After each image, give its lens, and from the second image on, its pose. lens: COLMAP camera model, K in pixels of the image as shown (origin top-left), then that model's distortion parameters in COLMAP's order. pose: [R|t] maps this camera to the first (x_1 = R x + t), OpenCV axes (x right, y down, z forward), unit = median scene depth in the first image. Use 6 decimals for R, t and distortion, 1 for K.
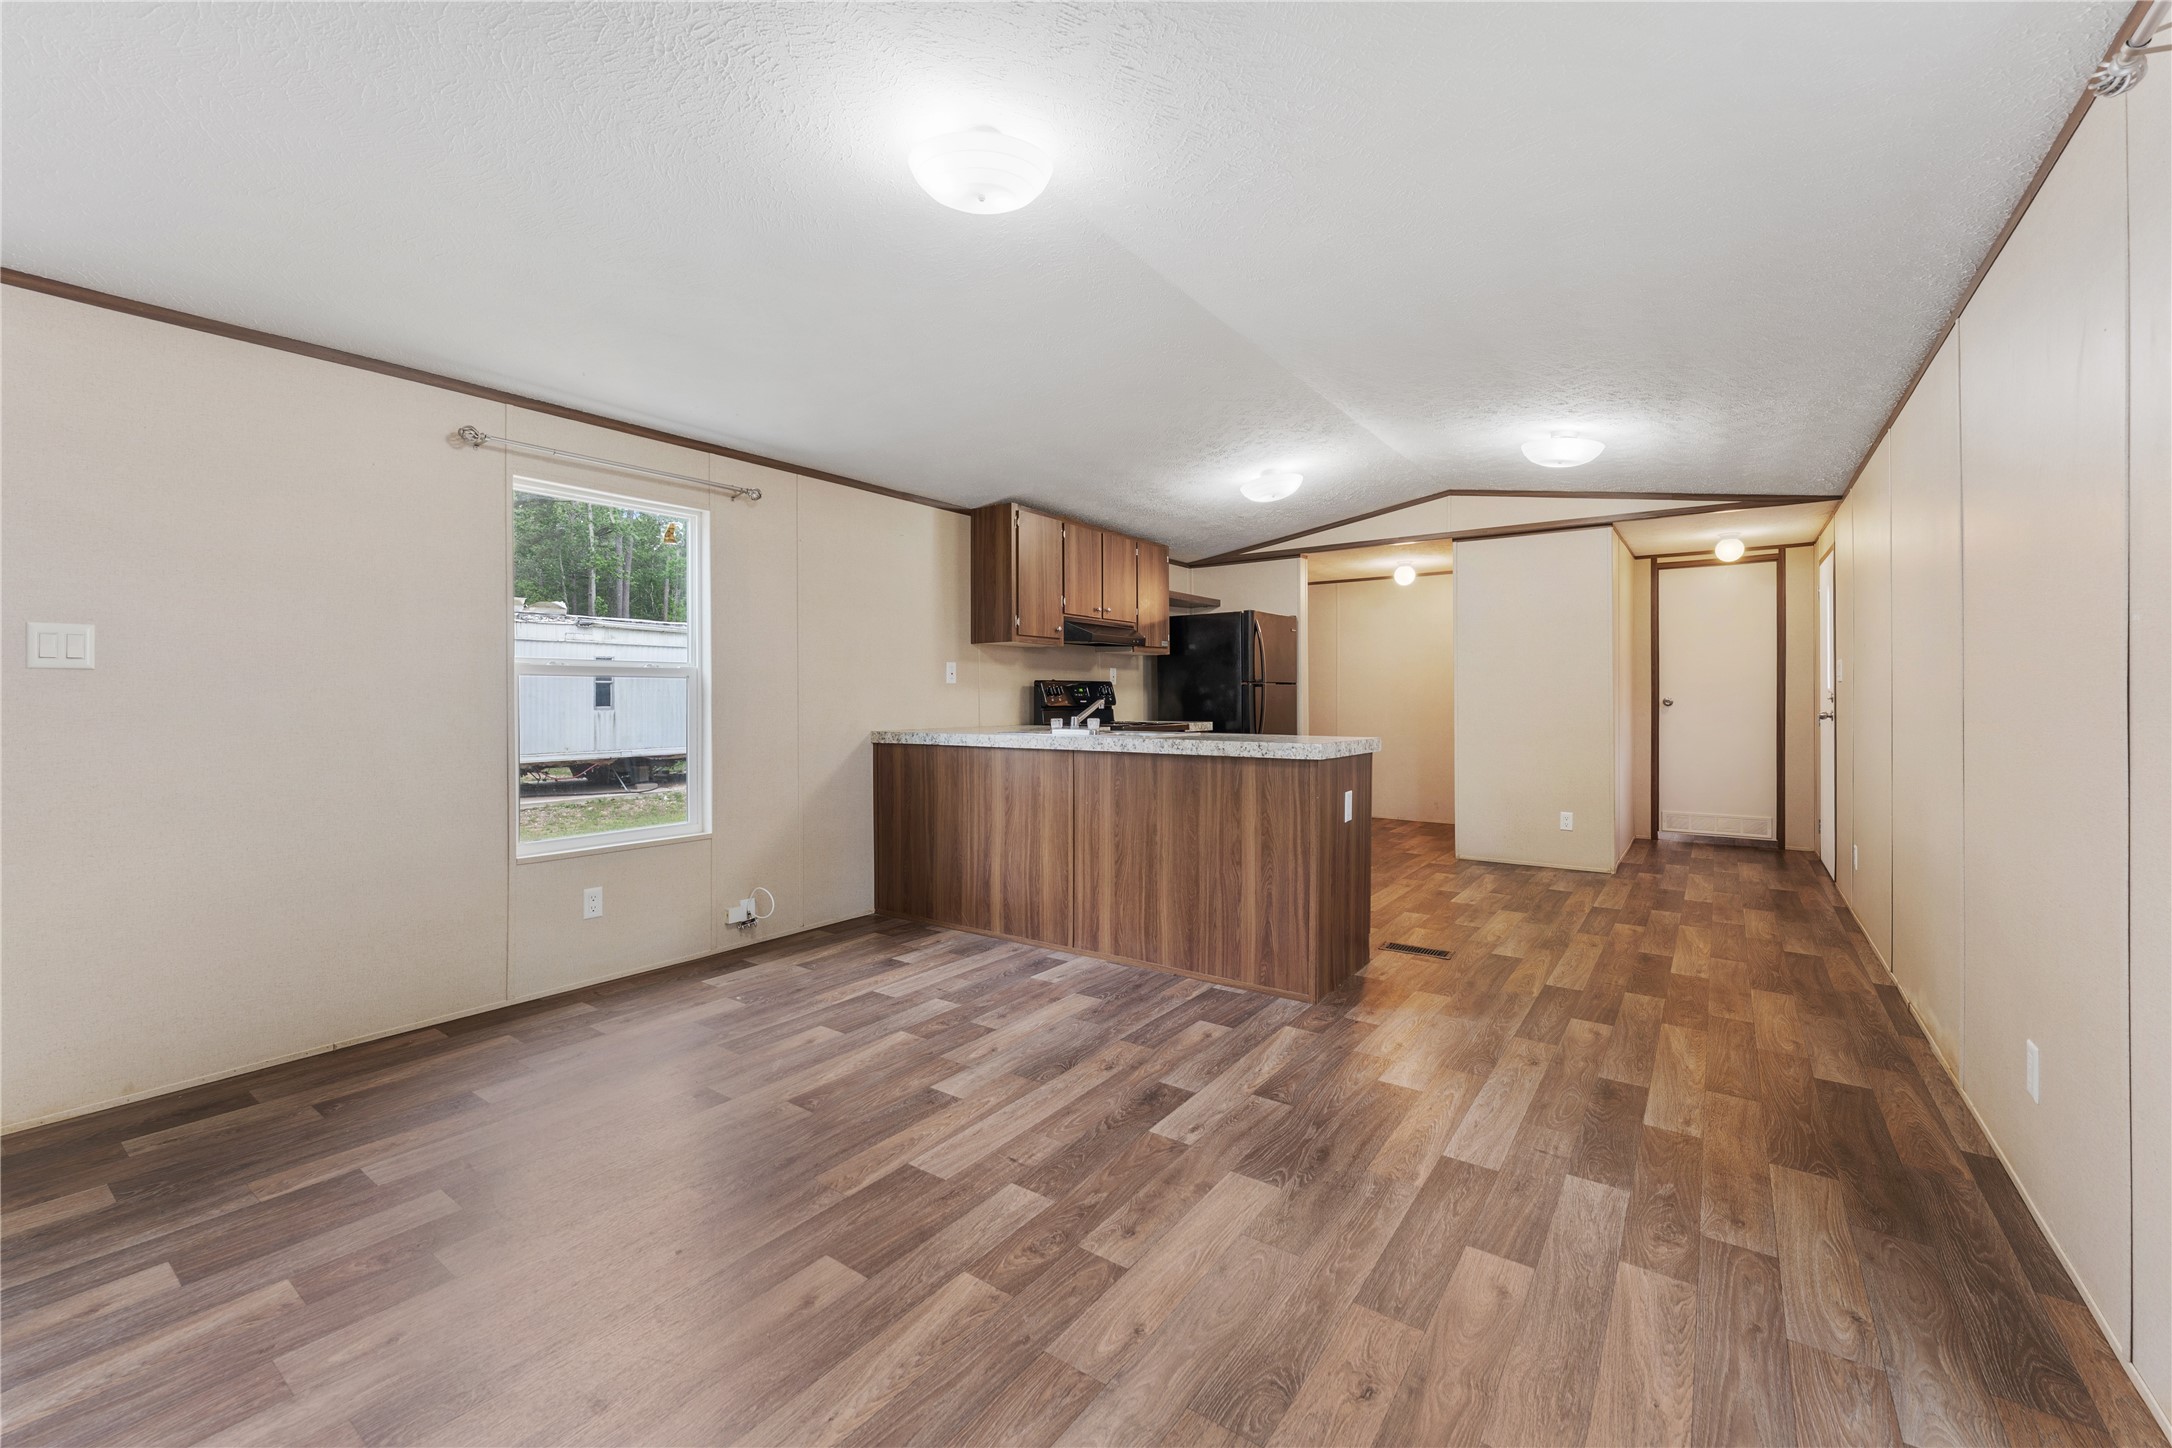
lens RADIAL K [[888.3, 0, 1091.7], [0, 888.3, 687.2], [0, 0, 1]] dist [0.000056, -0.000291]
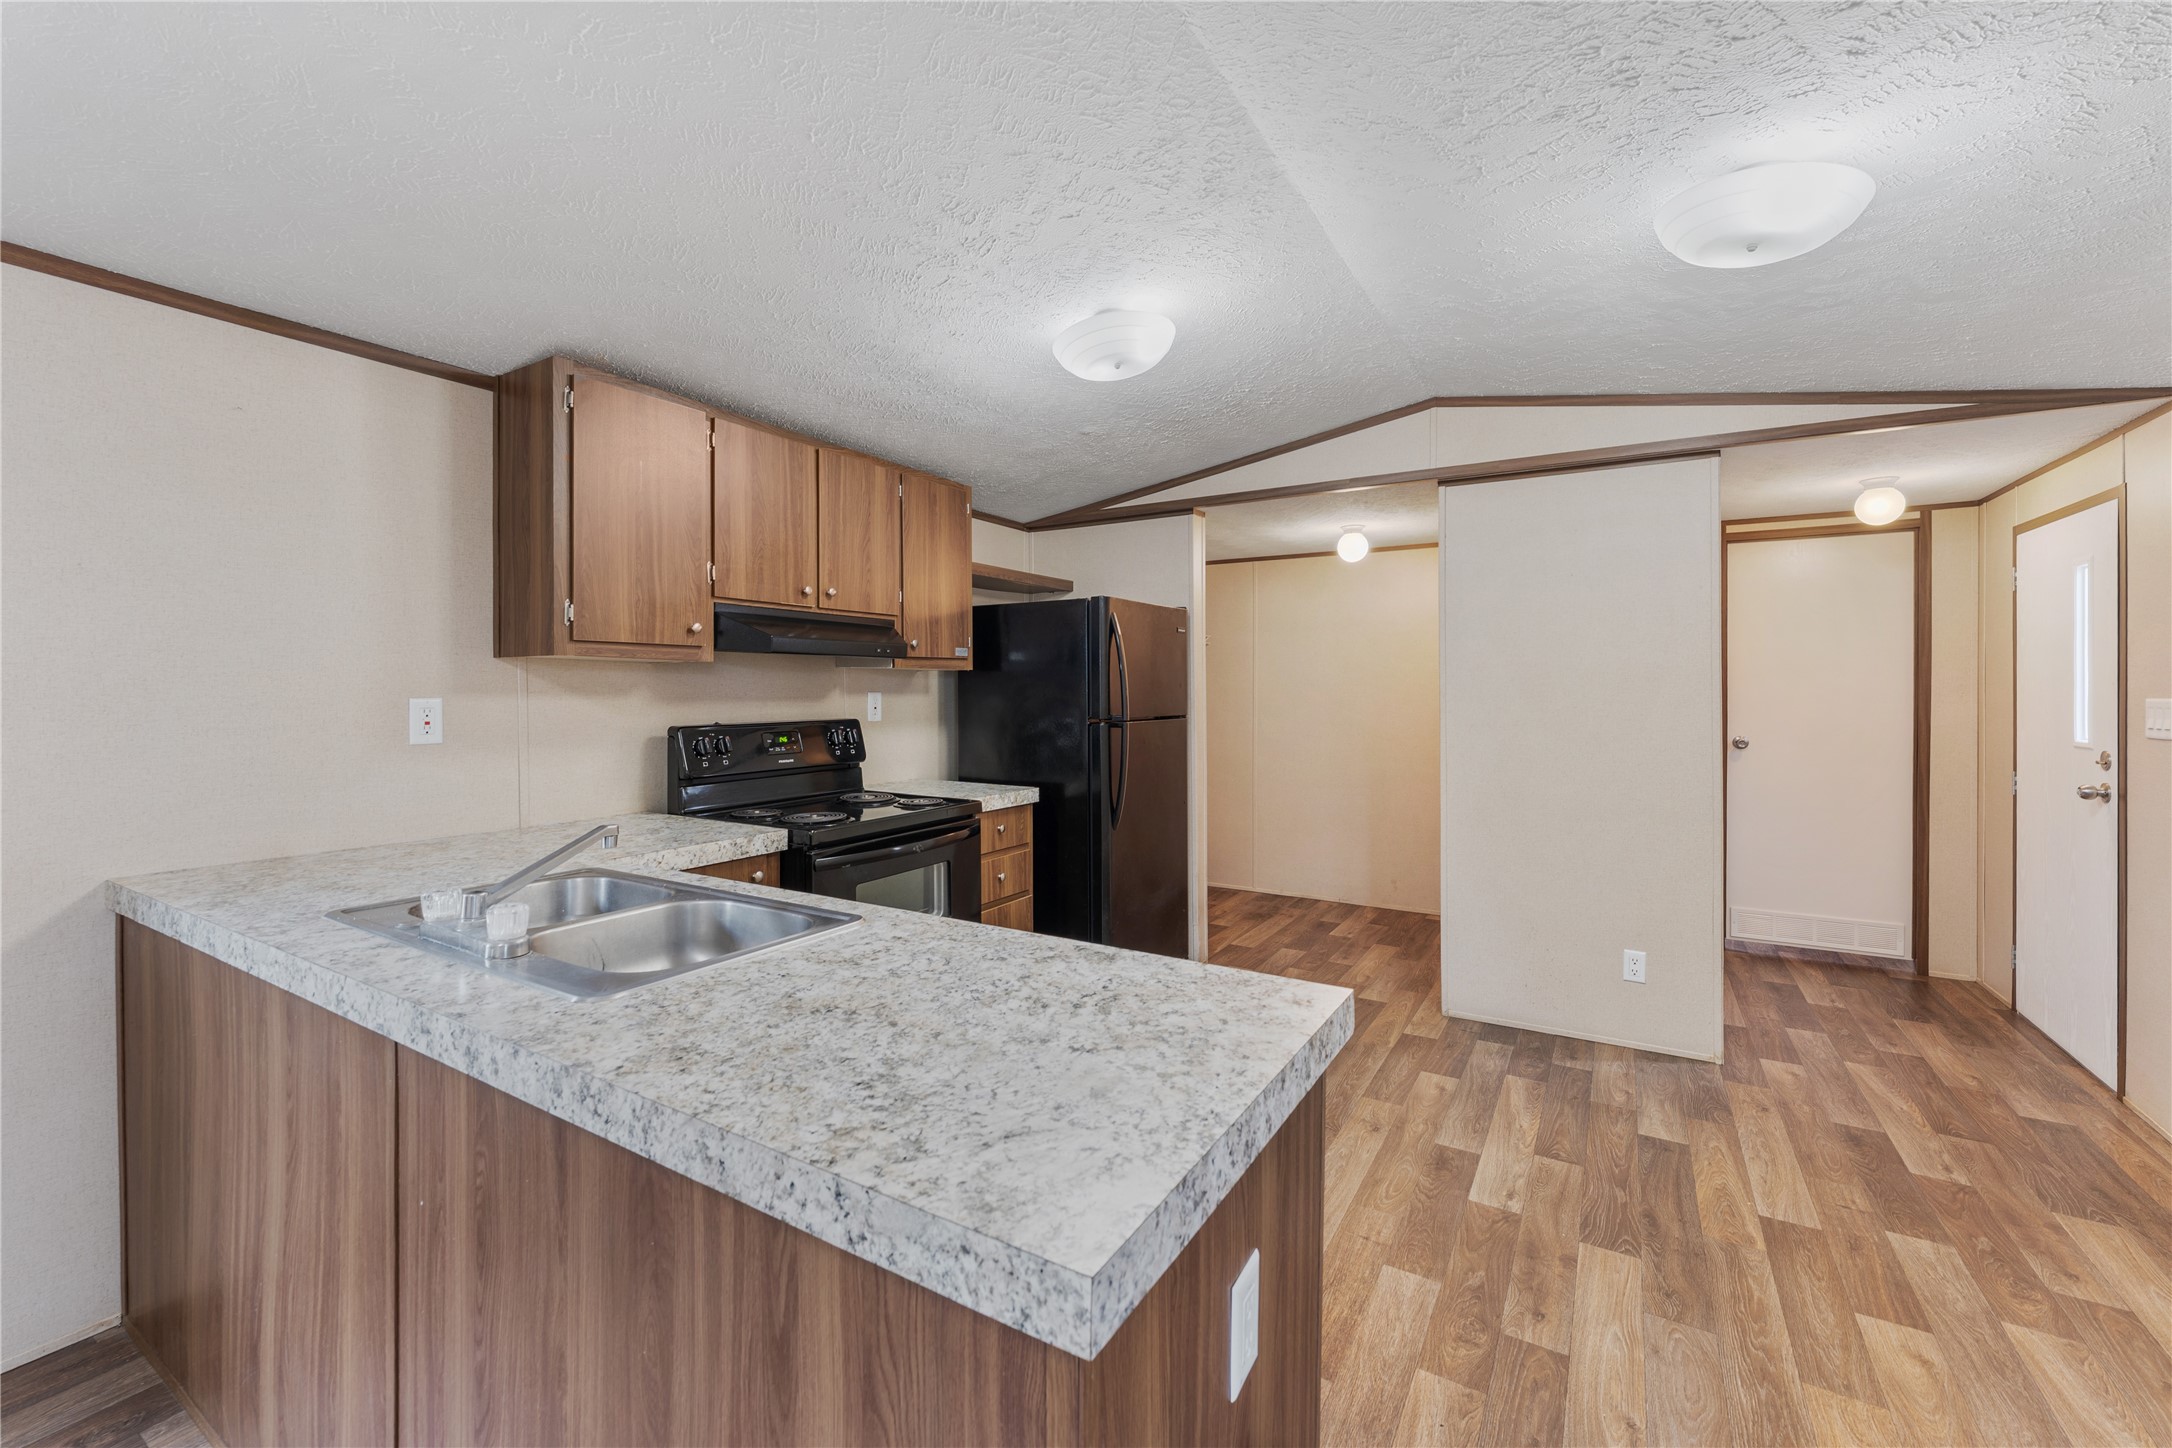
lens RADIAL K [[888.3, 0, 1091.7], [0, 888.3, 687.2], [0, 0, 1]] dist [0.000056, -0.000291]
pose [[0.996855, 0.002664, 0.079204, 0.125458], [-0.003386, 0.999954, 0.008987, -0.032455], [-0.079177, -0.009227, 0.996818, 0.418816]]
